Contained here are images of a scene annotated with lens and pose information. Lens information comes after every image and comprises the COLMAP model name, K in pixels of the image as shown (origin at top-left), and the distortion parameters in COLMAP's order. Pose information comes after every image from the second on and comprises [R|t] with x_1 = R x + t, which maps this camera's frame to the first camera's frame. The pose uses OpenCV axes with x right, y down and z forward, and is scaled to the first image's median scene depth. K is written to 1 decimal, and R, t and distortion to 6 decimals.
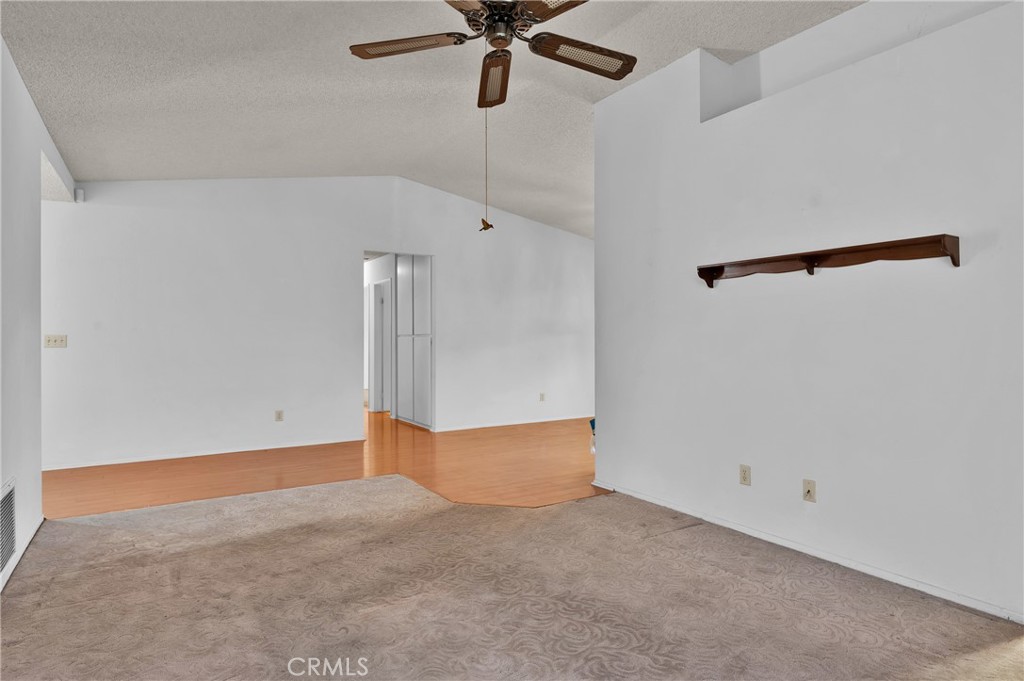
lens RADIAL K [[579.9, 0, 516.4], [0, 579.9, 338.7], [0, 0, 1]] dist [0.003161, 0.001404]
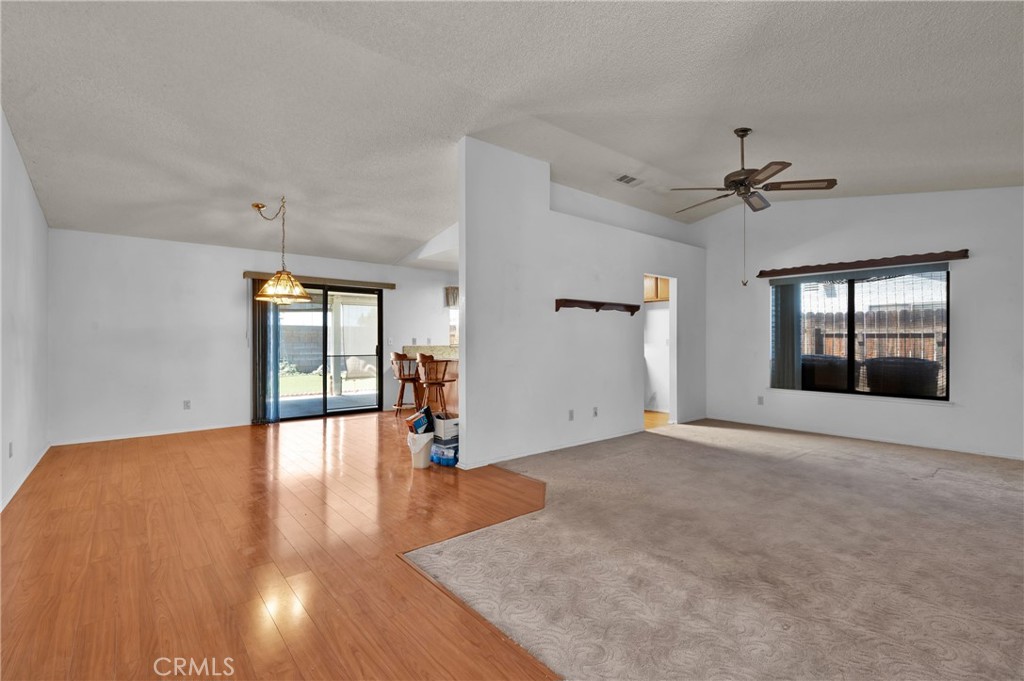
lens RADIAL K [[465.5, 0, 512.0], [0, 465.5, 340.5], [0, 0, 1]] dist [0.002757, 0.000546]
pose [[-0.129016, 0.001436, 0.991641, -1.054050], [0.002206, 0.999997, -0.001161, -0.001625], [-0.991640, 0.002037, -0.129019, 1.378601]]
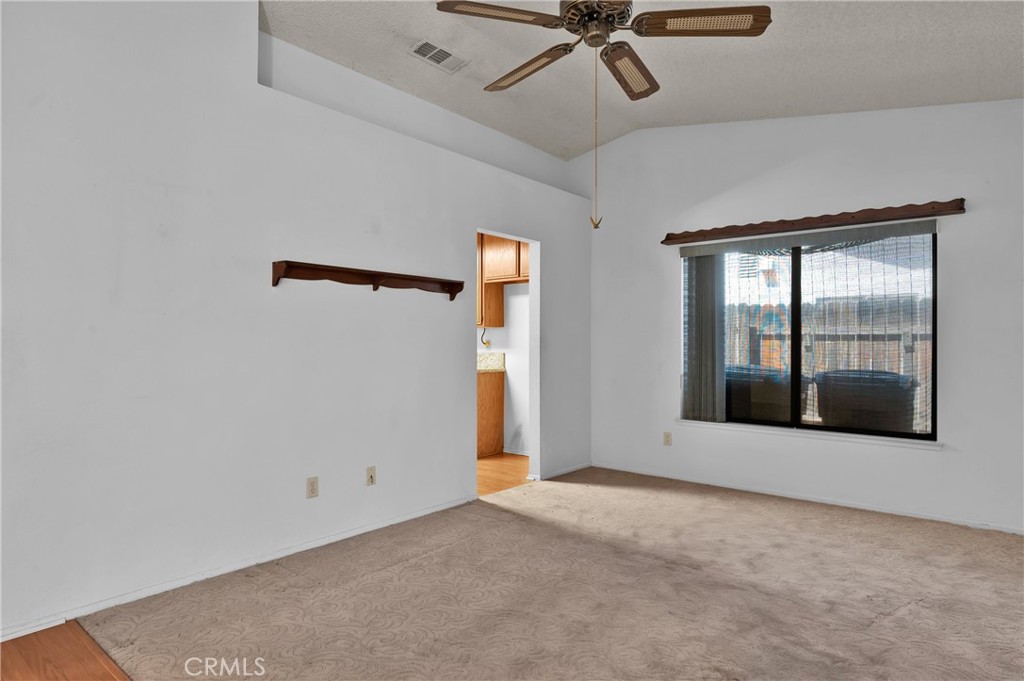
lens RADIAL K [[584.7, 0, 512.0], [0, 584.7, 340.5], [0, 0, 1]] dist [0.002807, 0.000151]
pose [[-0.302894, 0.006106, 0.953005, -0.629021], [0.000535, 0.999980, -0.006237, -0.001595], [-0.953024, -0.001380, -0.302892, 0.979192]]
